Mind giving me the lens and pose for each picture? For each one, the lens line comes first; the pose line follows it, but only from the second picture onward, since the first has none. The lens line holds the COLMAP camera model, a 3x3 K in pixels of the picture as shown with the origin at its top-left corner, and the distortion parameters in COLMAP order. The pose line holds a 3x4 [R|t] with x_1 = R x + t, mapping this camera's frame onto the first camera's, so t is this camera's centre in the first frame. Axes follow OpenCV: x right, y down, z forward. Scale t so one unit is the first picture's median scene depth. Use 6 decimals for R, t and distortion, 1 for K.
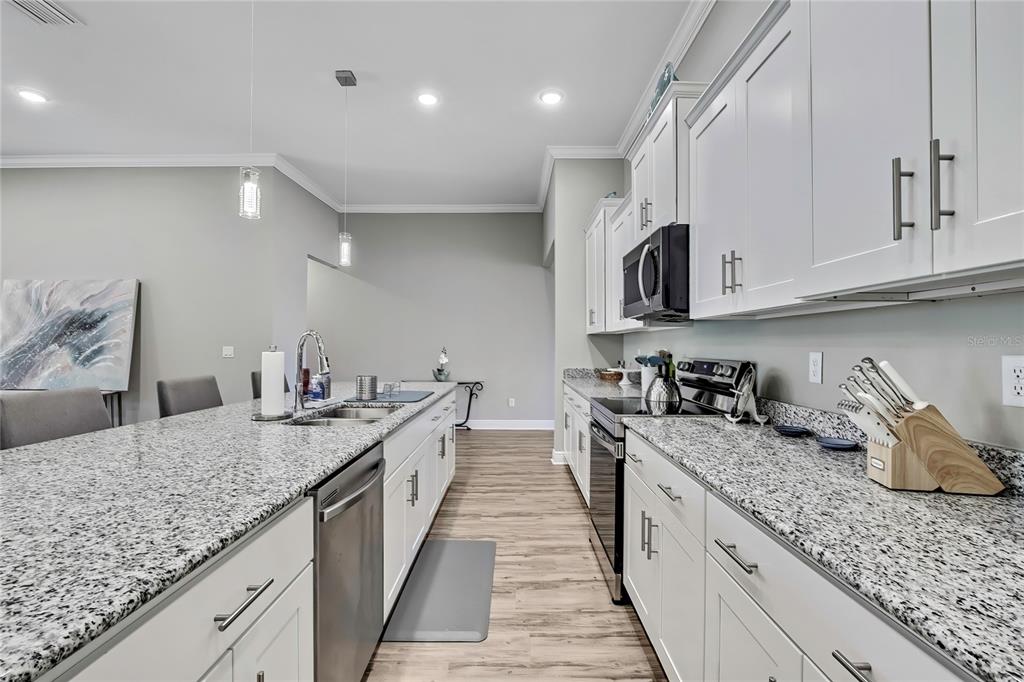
lens RADIAL K [[452.2, 0, 519.1], [0, 452.2, 348.5], [0, 0, 1]] dist [-0.011668, 0.000224]
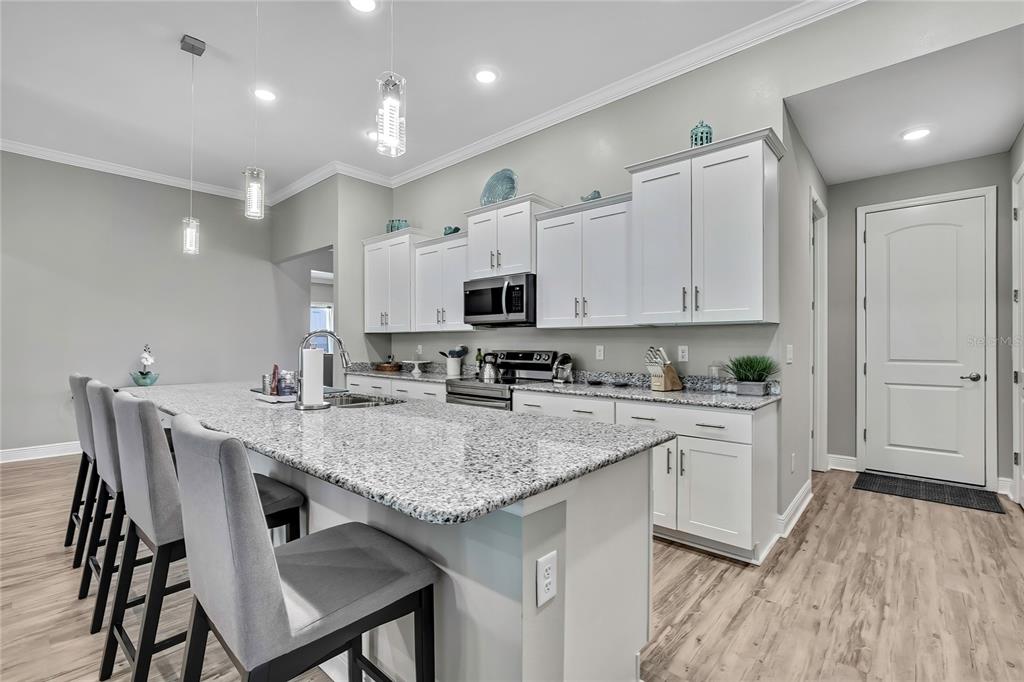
lens RADIAL K [[452.2, 0, 519.1], [0, 452.2, 348.5], [0, 0, 1]] dist [-0.011668, 0.000224]
pose [[0.666078, -0.008934, 0.745828, -0.989447], [0.004394, 0.999958, 0.008054, 0.002234], [-0.745869, -0.002087, 0.666089, -0.135370]]
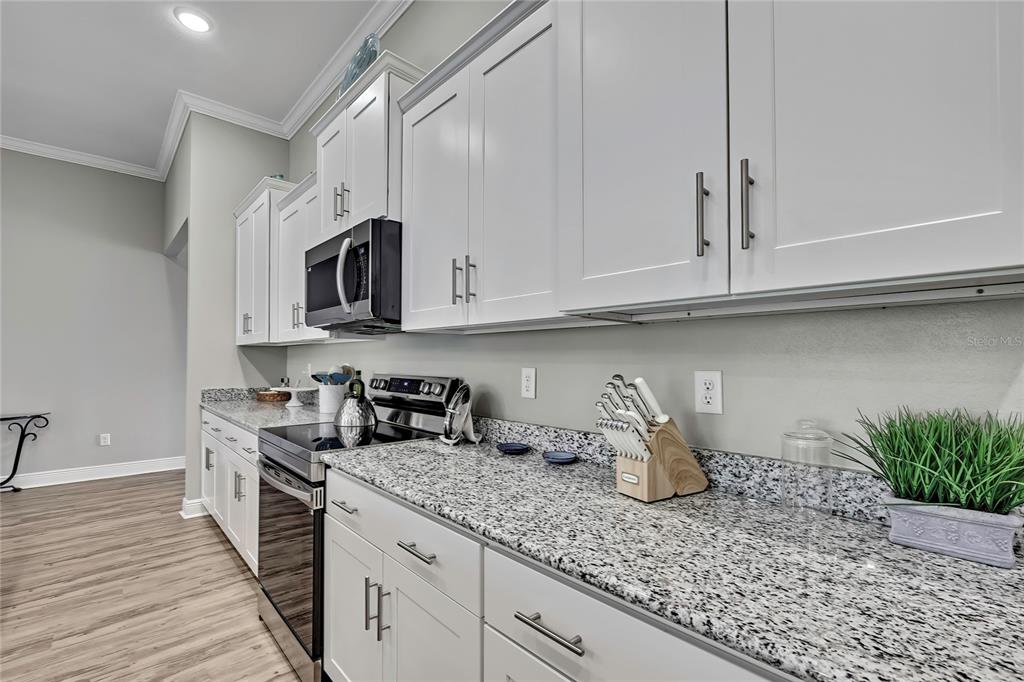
lens RADIAL K [[443.8, 0, 516.1], [0, 443.8, 358.7], [0, 0, 1]] dist [-0.014016, 0.000241]
pose [[0.733351, 0.004400, 0.679836, -0.041241], [0.001075, 0.999970, -0.007631, -0.004783], [-0.679849, 0.006327, 0.733325, 0.221257]]
